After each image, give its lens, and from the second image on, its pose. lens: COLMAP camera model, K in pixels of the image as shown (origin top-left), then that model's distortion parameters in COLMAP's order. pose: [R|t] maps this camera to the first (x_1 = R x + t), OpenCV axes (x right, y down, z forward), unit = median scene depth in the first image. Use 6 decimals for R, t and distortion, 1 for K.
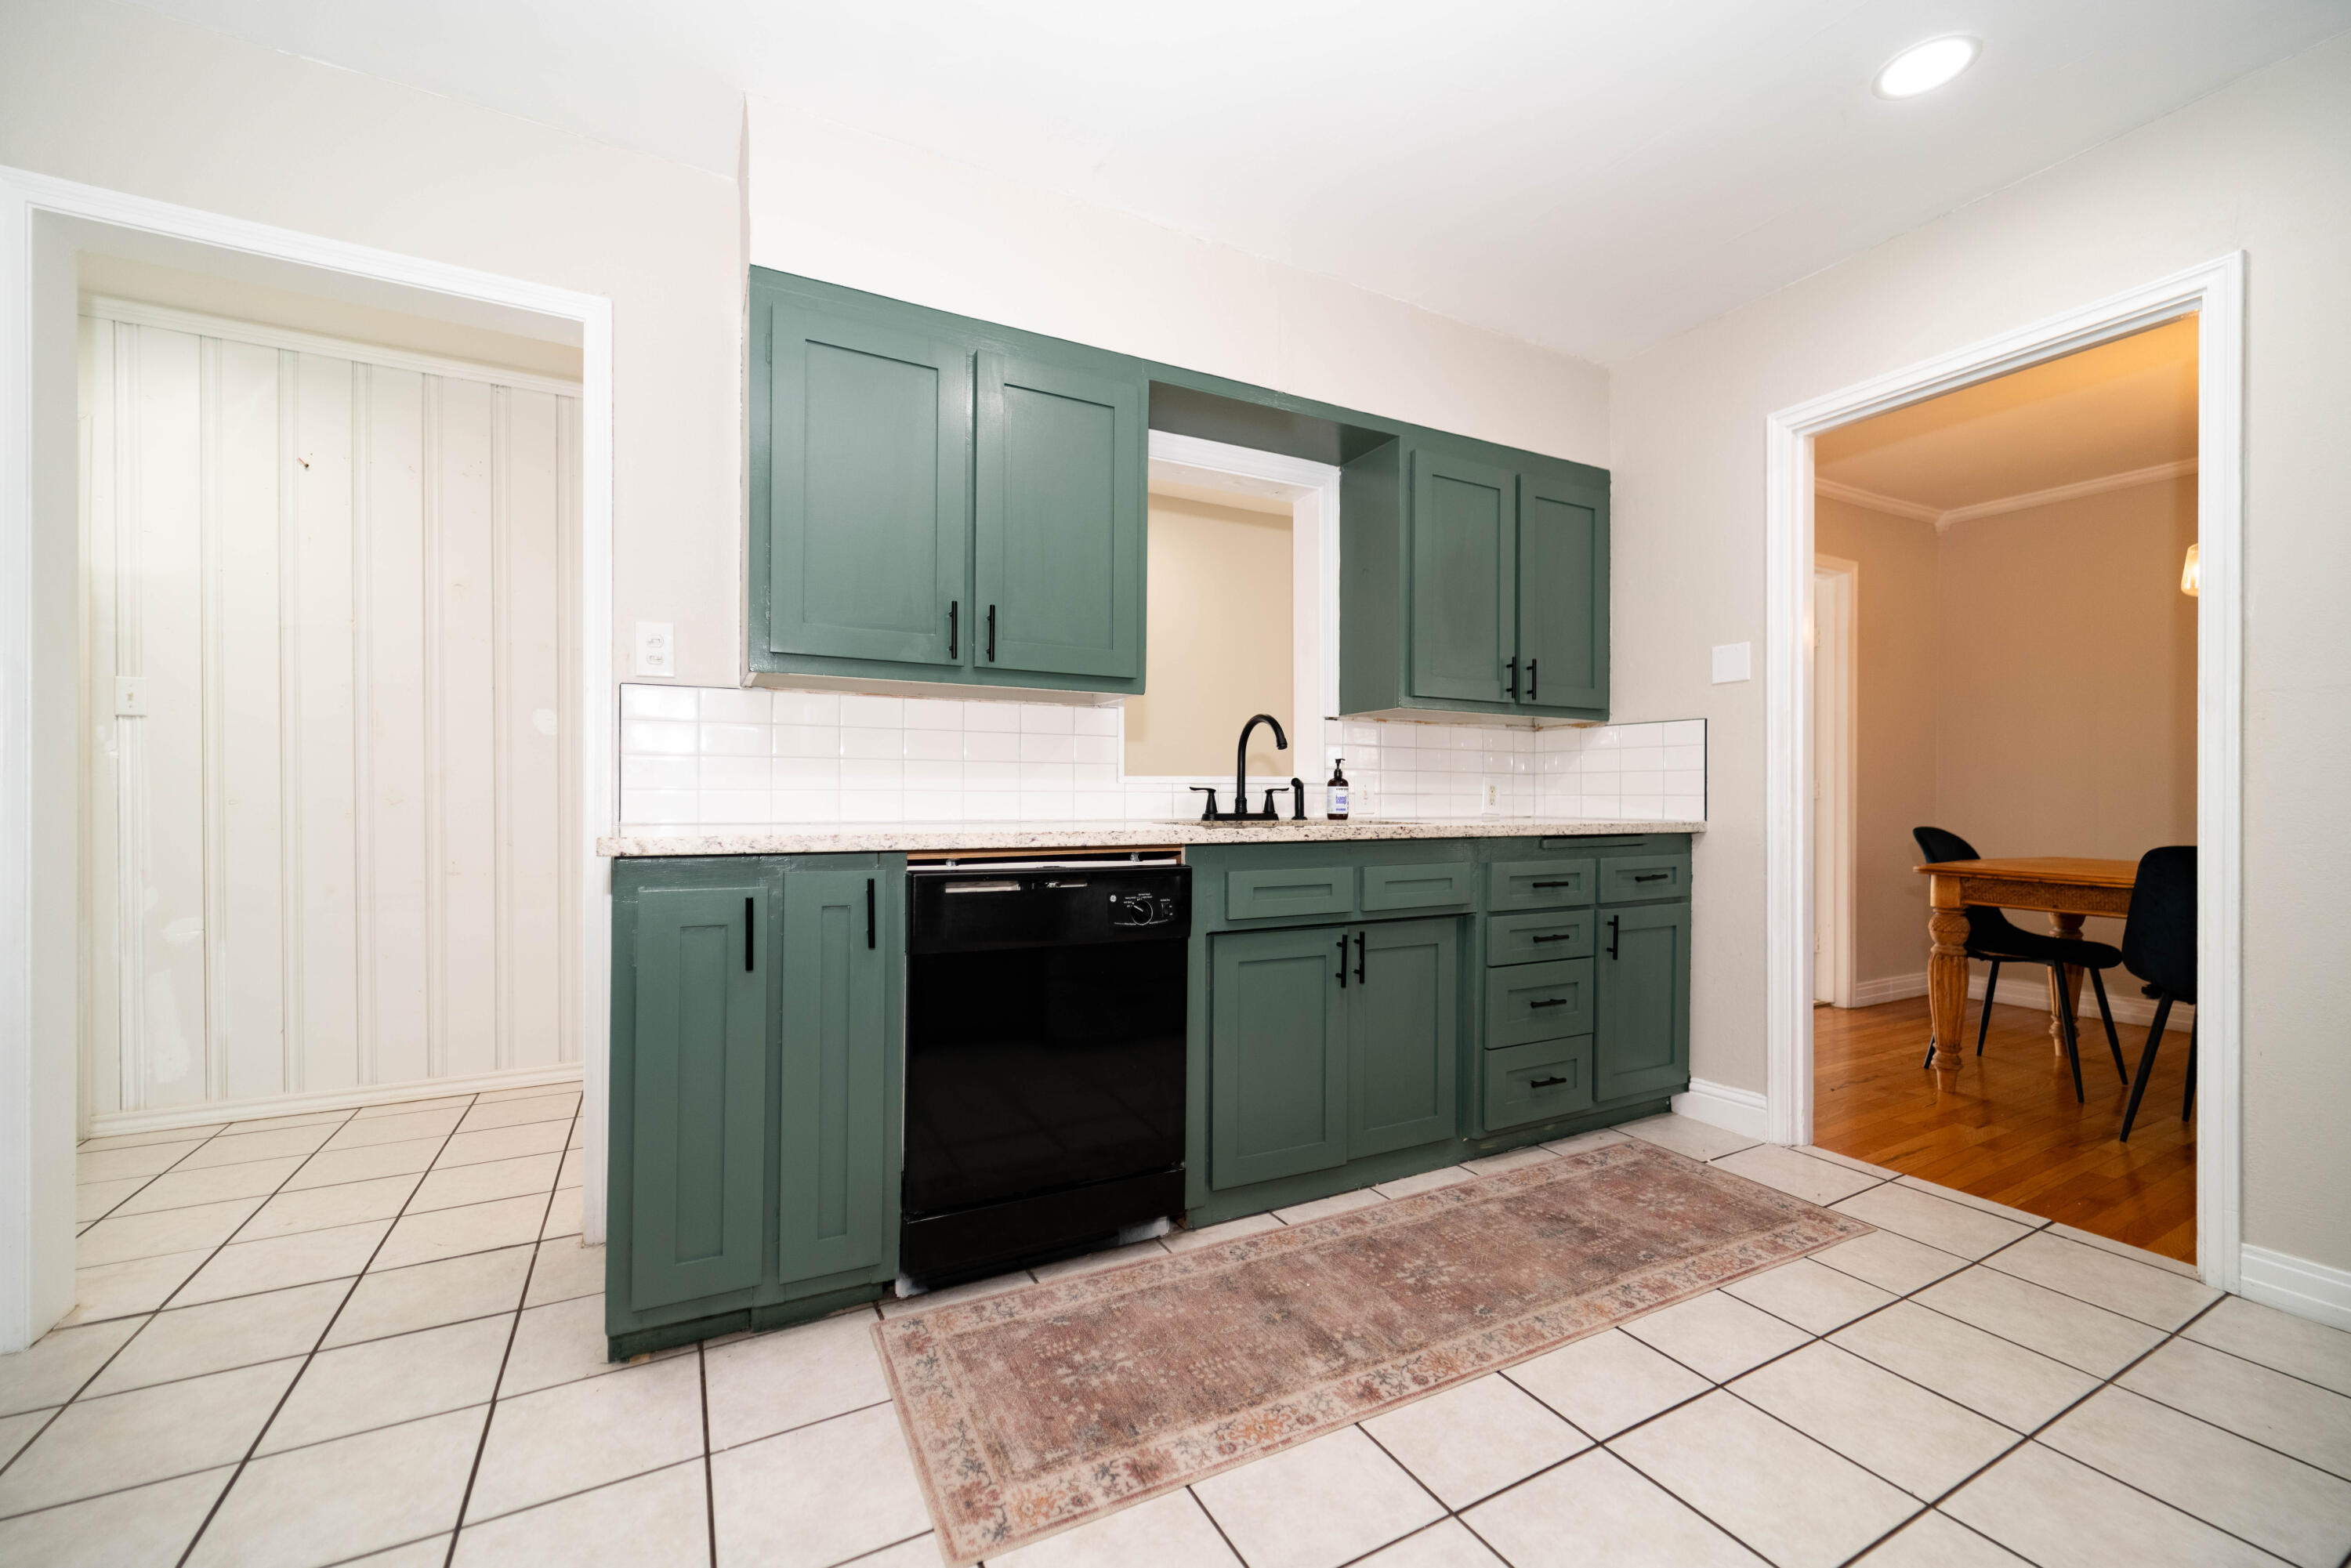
lens RADIAL K [[927.2, 0, 1173.7], [0, 927.2, 799.2], [0, 0, 1]] dist [-0.000171, 0.000206]
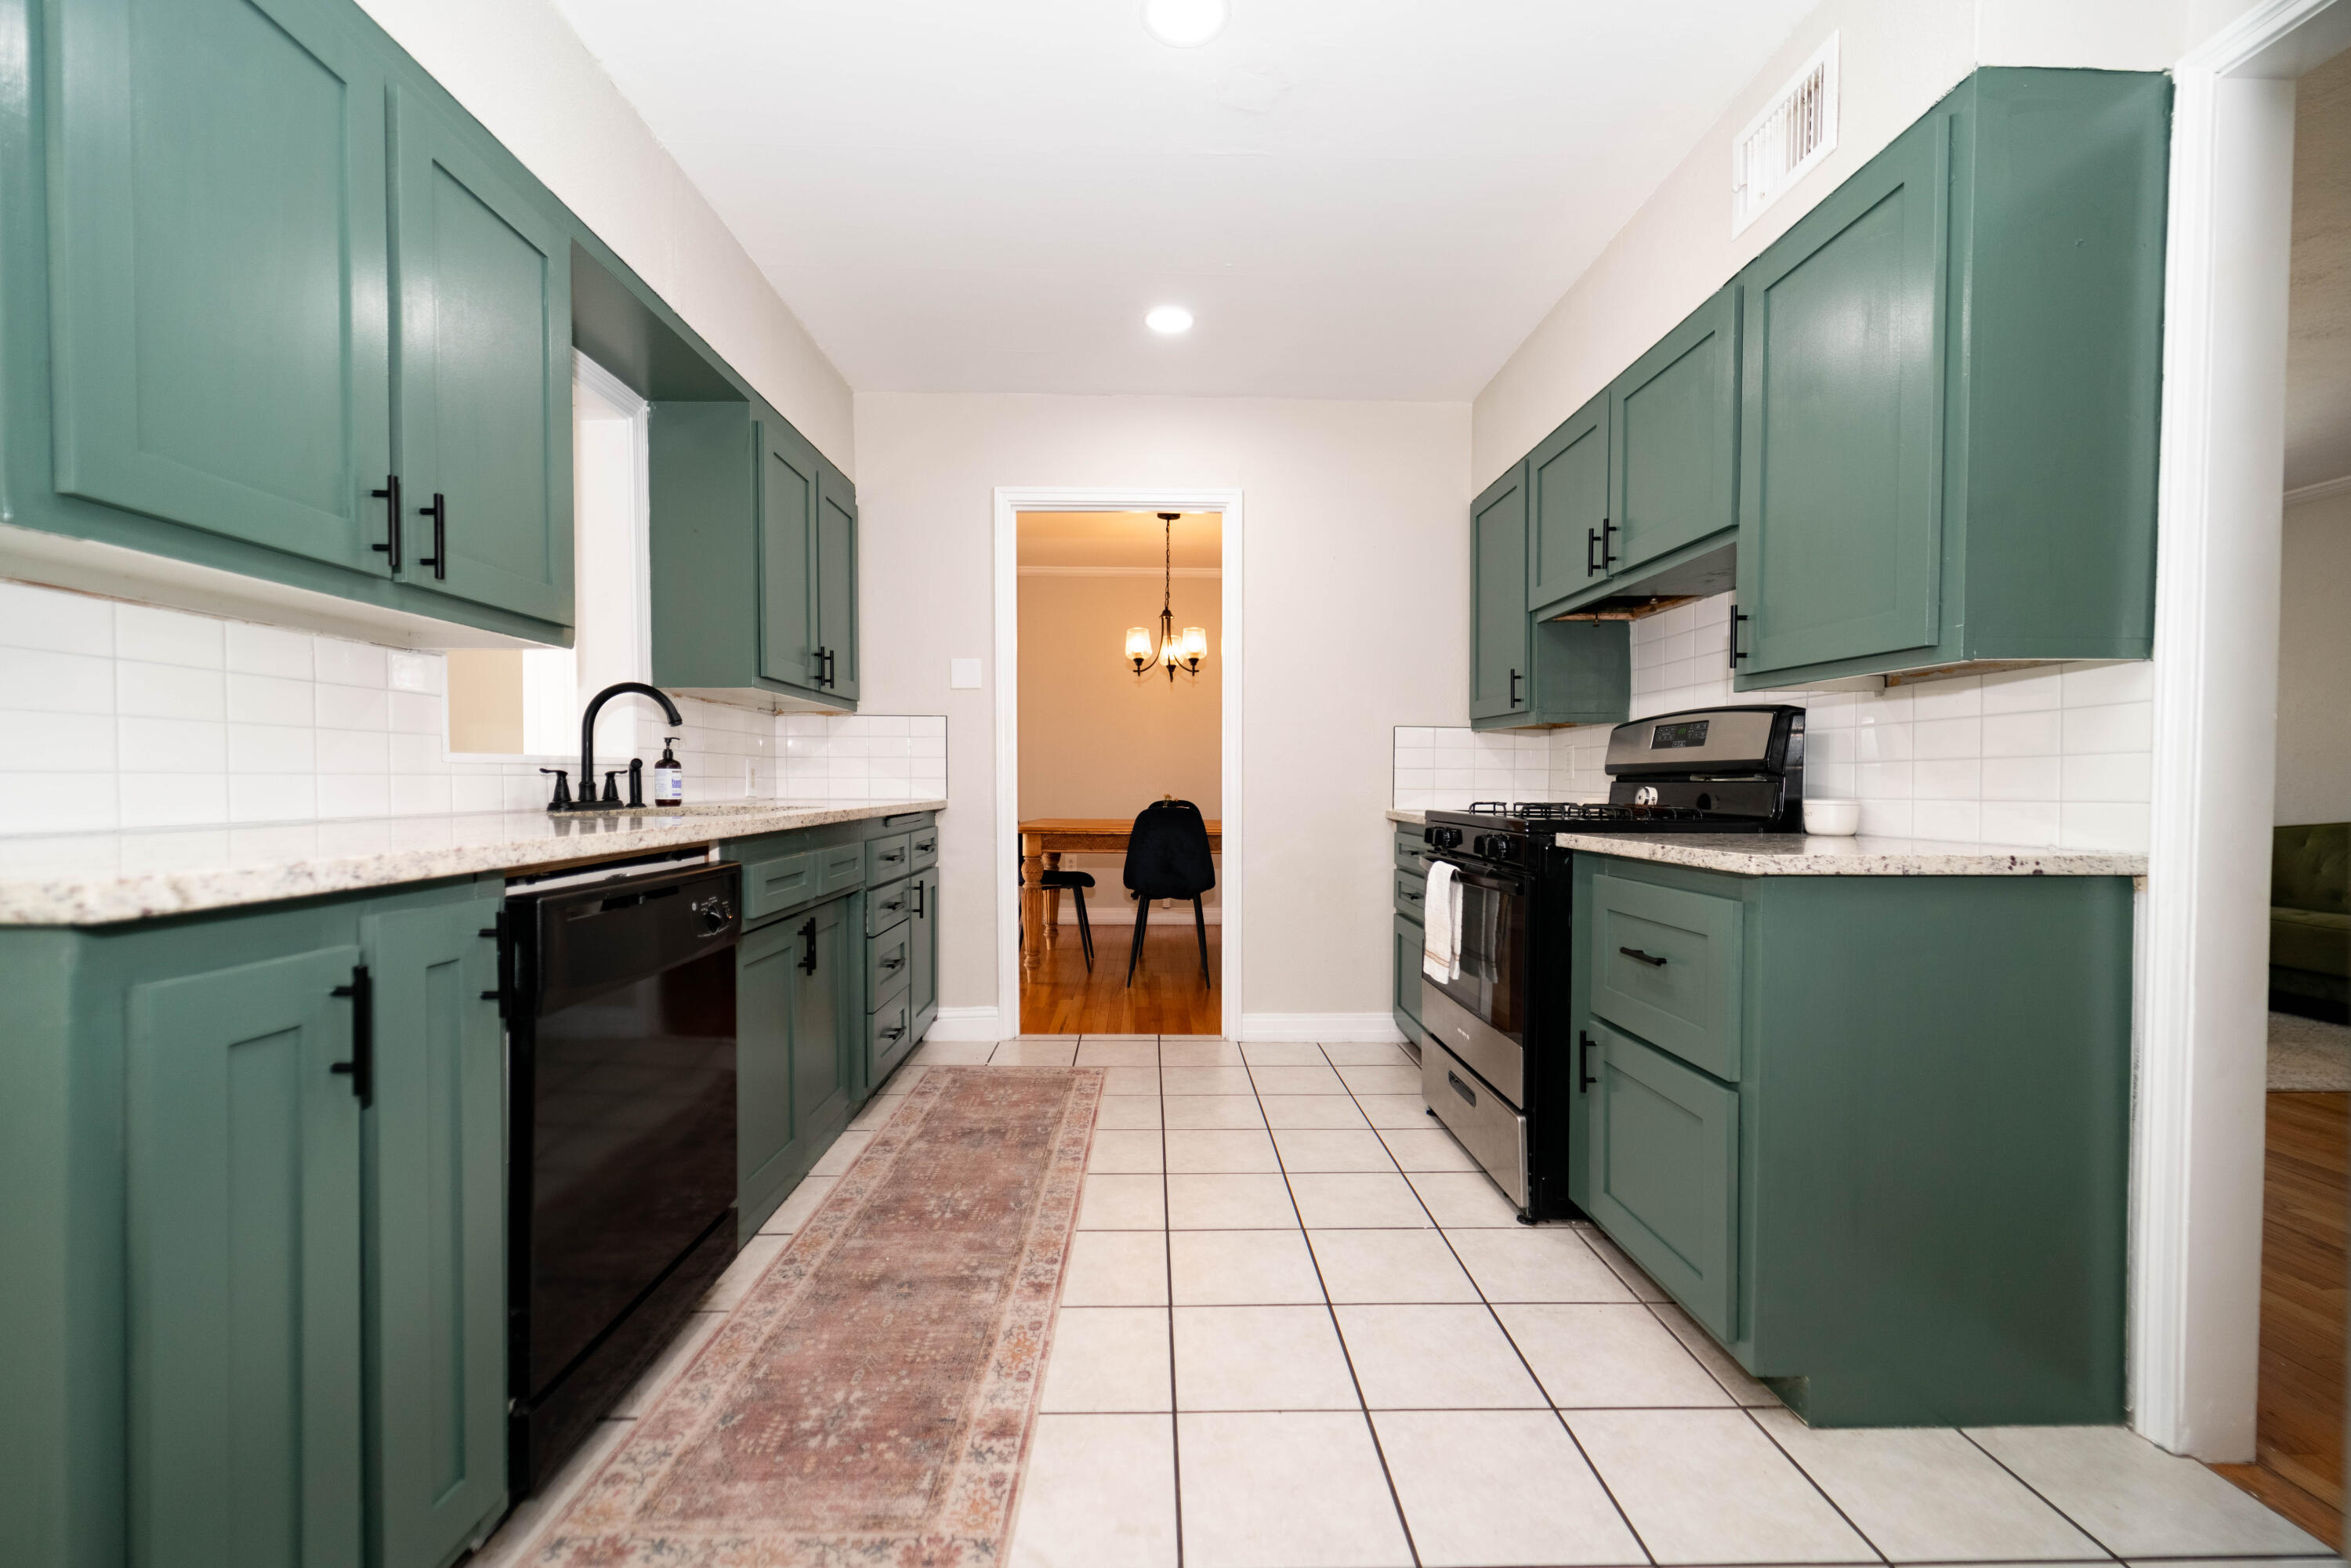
lens RADIAL K [[940.6, 0, 1165.3], [0, 940.6, 797.7], [0, 0, 1]] dist [0.002080, 0.000025]
pose [[0.455515, -0.019132, 0.890023, -0.572215], [0.001737, 0.999786, 0.020603, -0.005001], [-0.890227, -0.007839, 0.455451, 0.235068]]
